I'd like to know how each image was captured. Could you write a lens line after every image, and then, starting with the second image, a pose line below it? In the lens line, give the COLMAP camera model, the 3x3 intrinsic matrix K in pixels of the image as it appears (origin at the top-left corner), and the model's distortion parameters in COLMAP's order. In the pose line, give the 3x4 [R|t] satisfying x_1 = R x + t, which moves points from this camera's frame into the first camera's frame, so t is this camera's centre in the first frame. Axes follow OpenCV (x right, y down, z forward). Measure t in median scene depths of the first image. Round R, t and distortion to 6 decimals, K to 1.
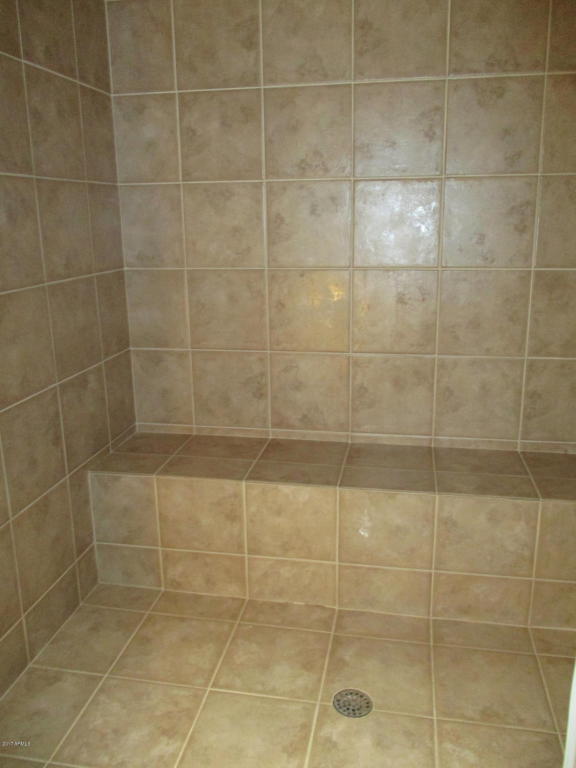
lens RADIAL K [[645.8, 0, 288.0], [0, 645.8, 384.0], [0, 0, 1]] dist [-0.013167, -0.002417]
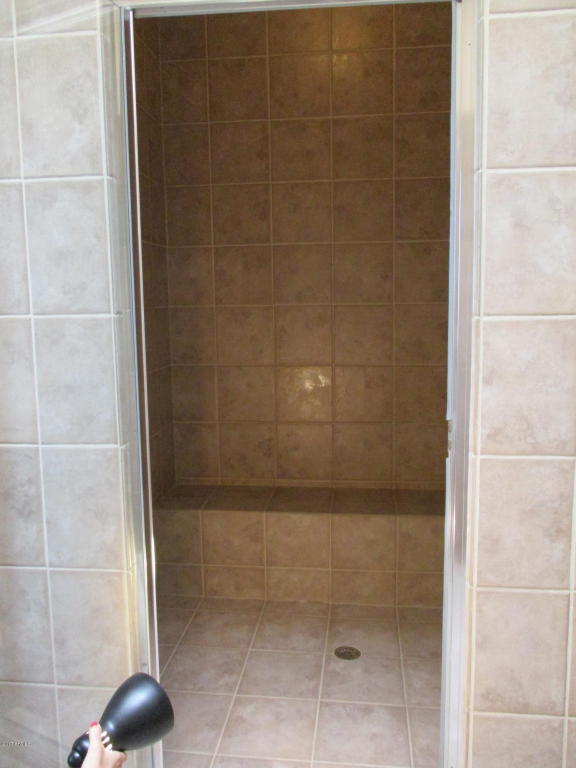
lens RADIAL K [[645.8, 0, 288.0], [0, 645.8, 384.0], [0, 0, 1]] dist [-0.013167, -0.002417]
pose [[0.997910, -0.009099, 0.063973, -0.103602], [0.016857, 0.992411, -0.121803, 0.042357], [-0.062379, 0.122627, 0.990491, -0.451444]]
